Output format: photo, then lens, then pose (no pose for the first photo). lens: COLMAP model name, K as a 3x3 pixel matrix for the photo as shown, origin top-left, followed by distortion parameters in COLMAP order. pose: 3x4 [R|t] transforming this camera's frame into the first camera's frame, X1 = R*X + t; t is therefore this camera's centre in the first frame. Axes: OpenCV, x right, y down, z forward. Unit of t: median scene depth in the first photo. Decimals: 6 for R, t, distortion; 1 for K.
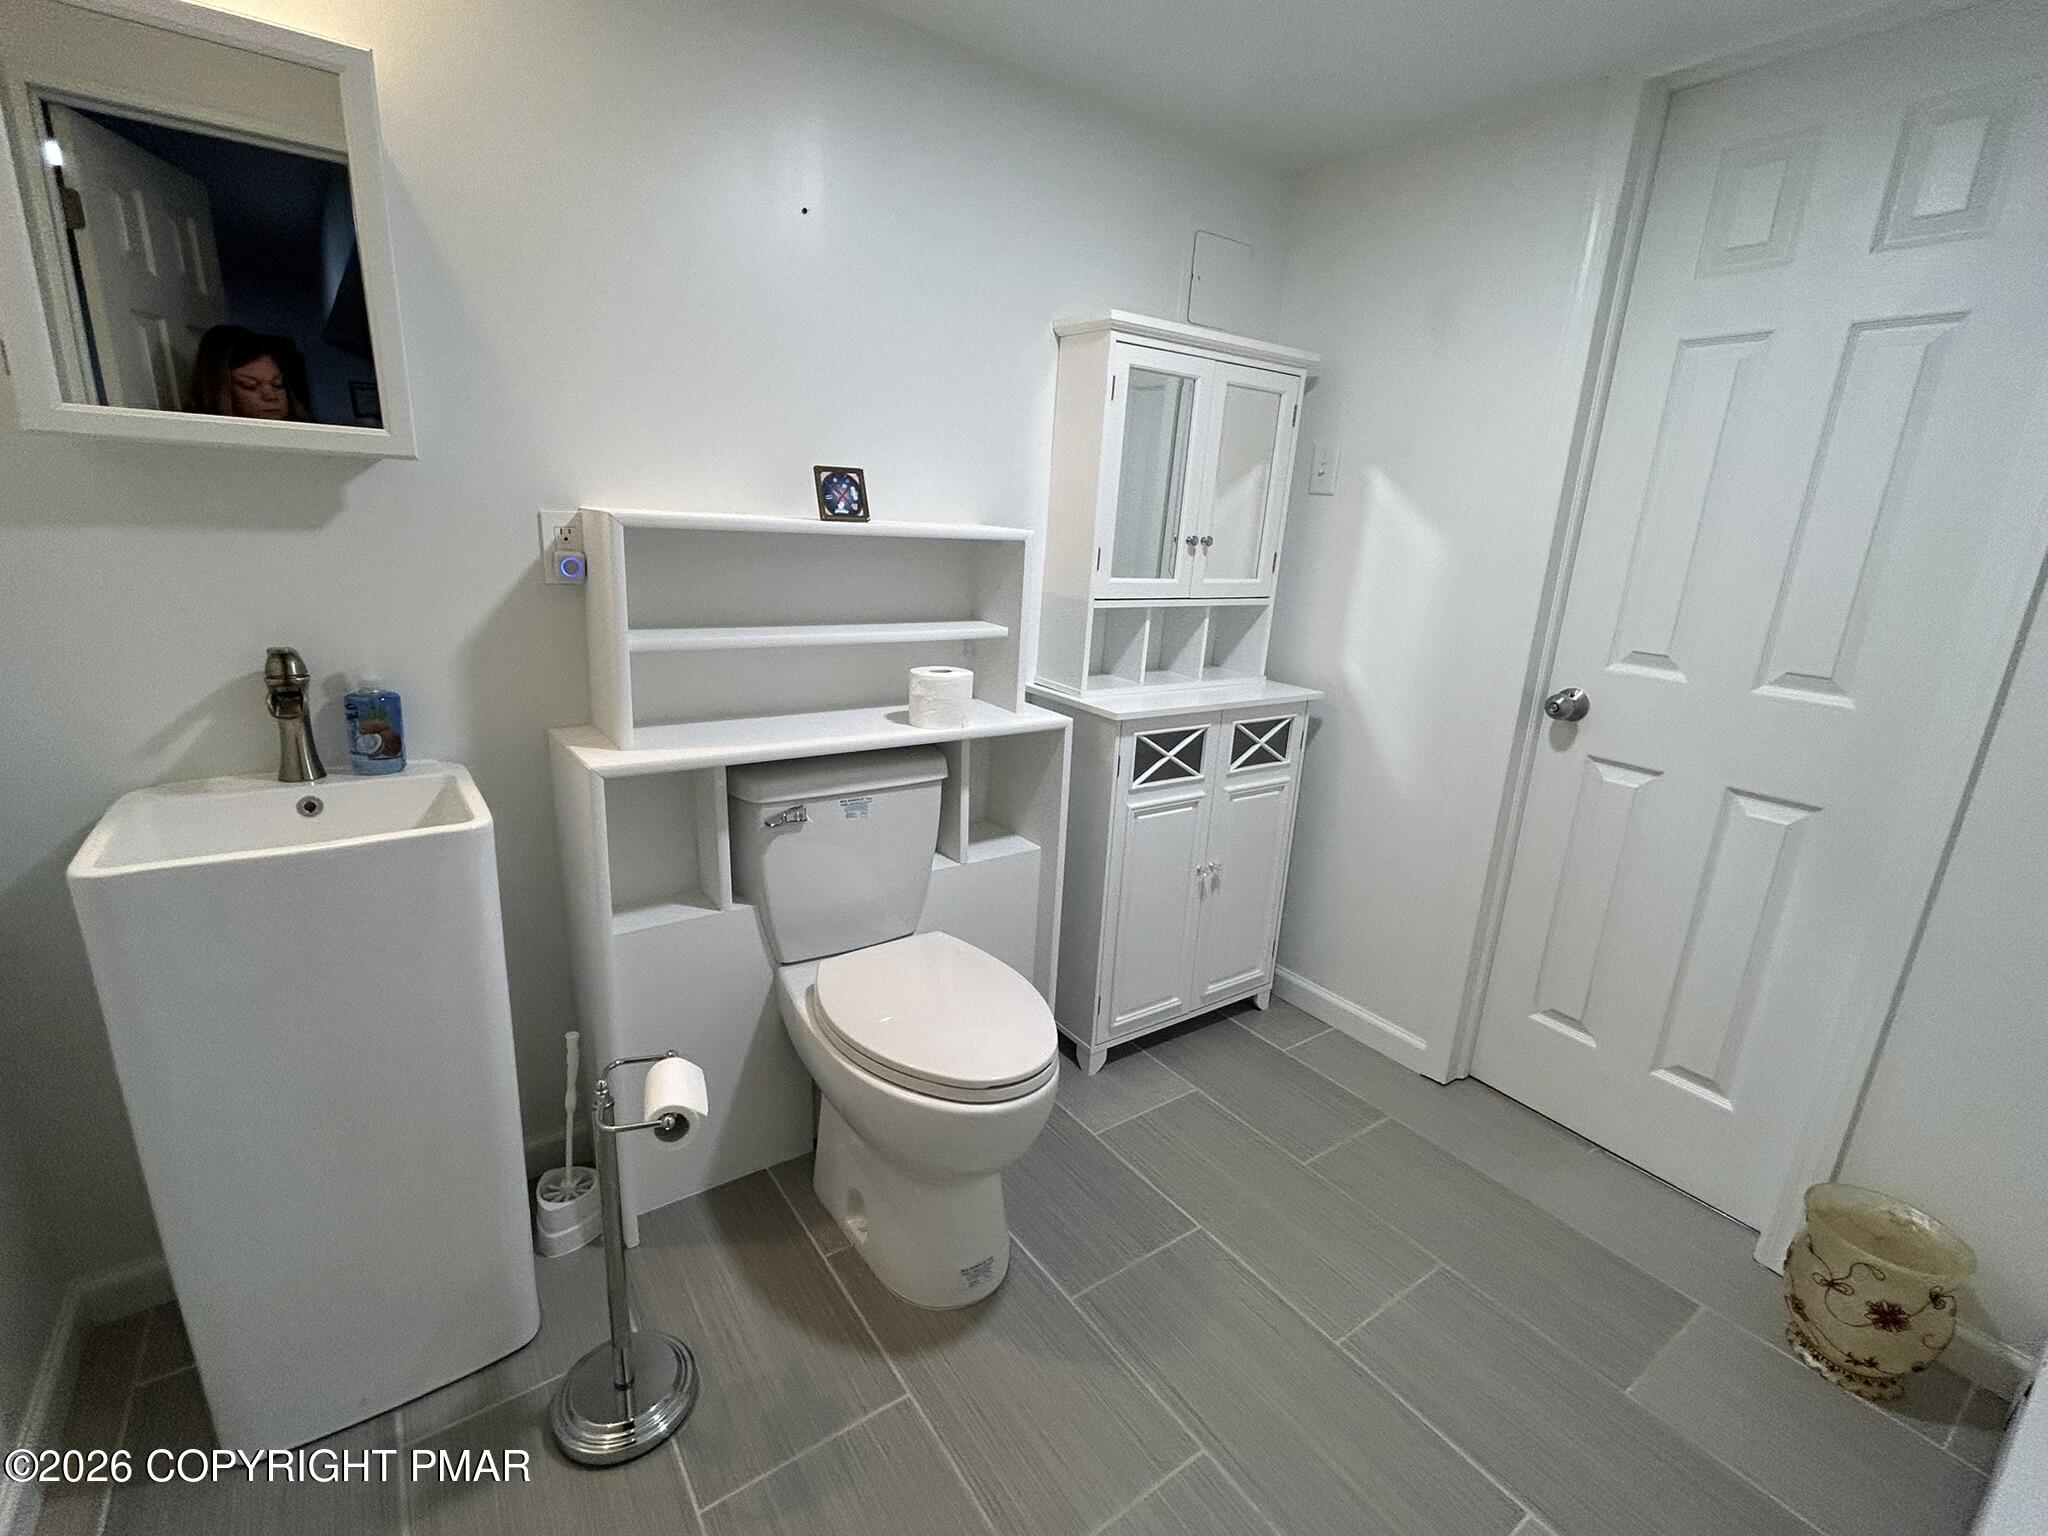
lens RADIAL K [[929.8, 0, 1024.0], [0, 929.8, 768.0], [0, 0, 1]] dist [-0.000051, 0.000672]
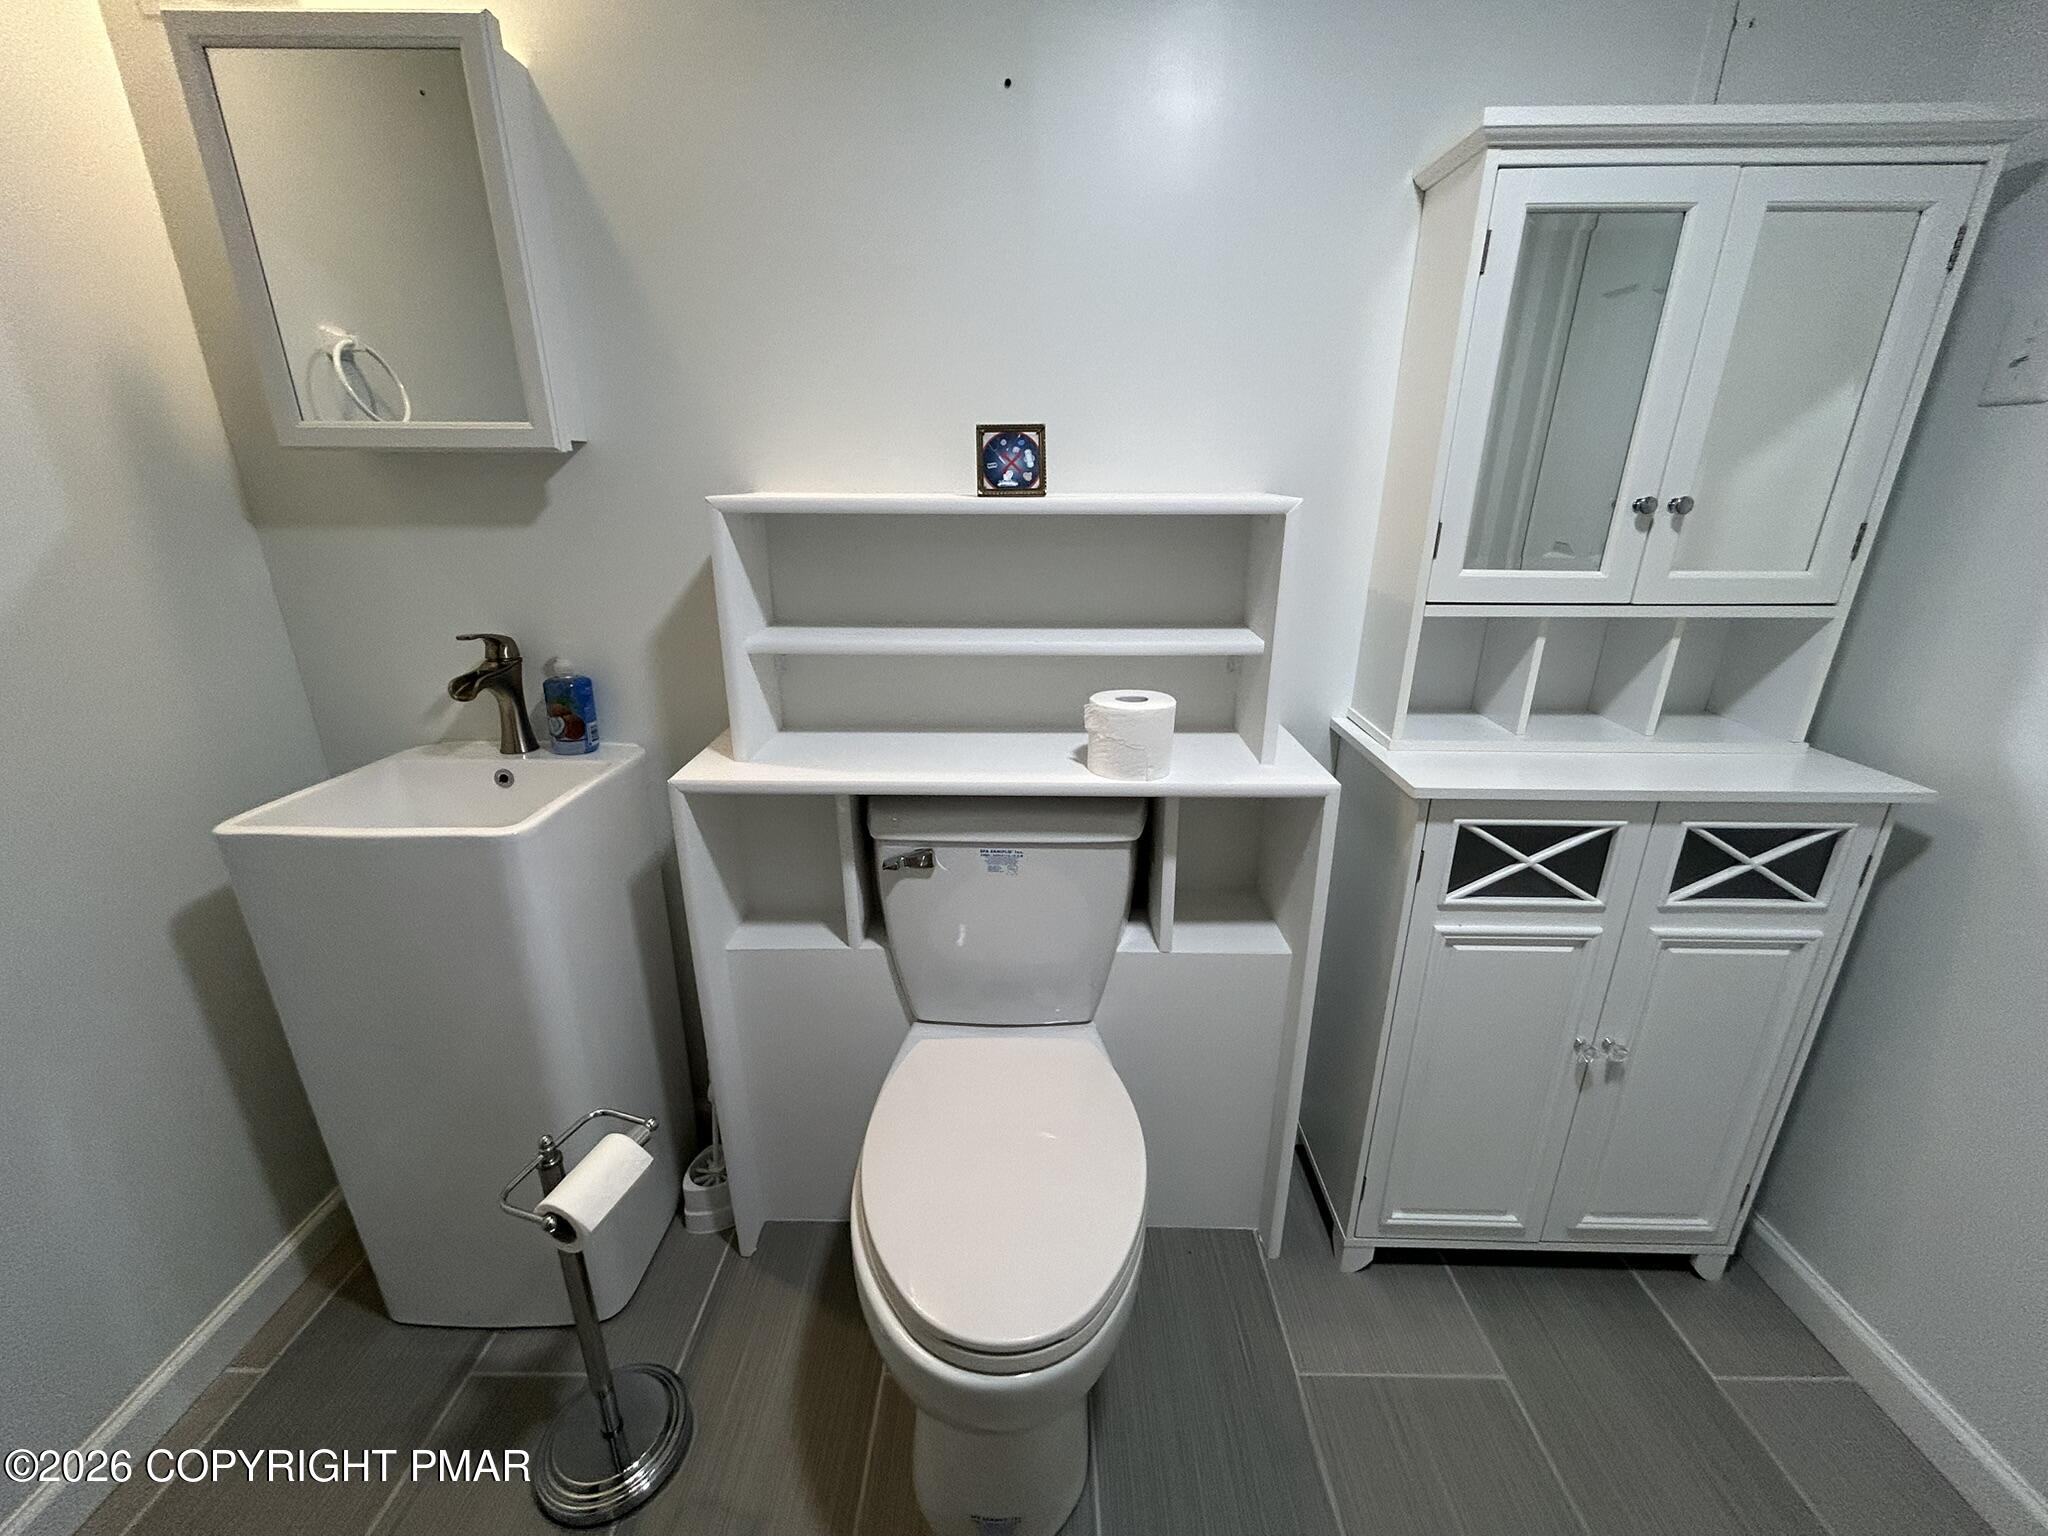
lens RADIAL K [[825.4, 0, 1024.0], [0, 825.4, 768.0], [0, 0, 1]] dist [-0.003538, 0.000342]
pose [[0.804736, 0.144491, -0.575779, 0.205859], [-0.116941, 0.989506, 0.084873, -0.087714], [0.582000, -0.000968, 0.813188, 0.386880]]
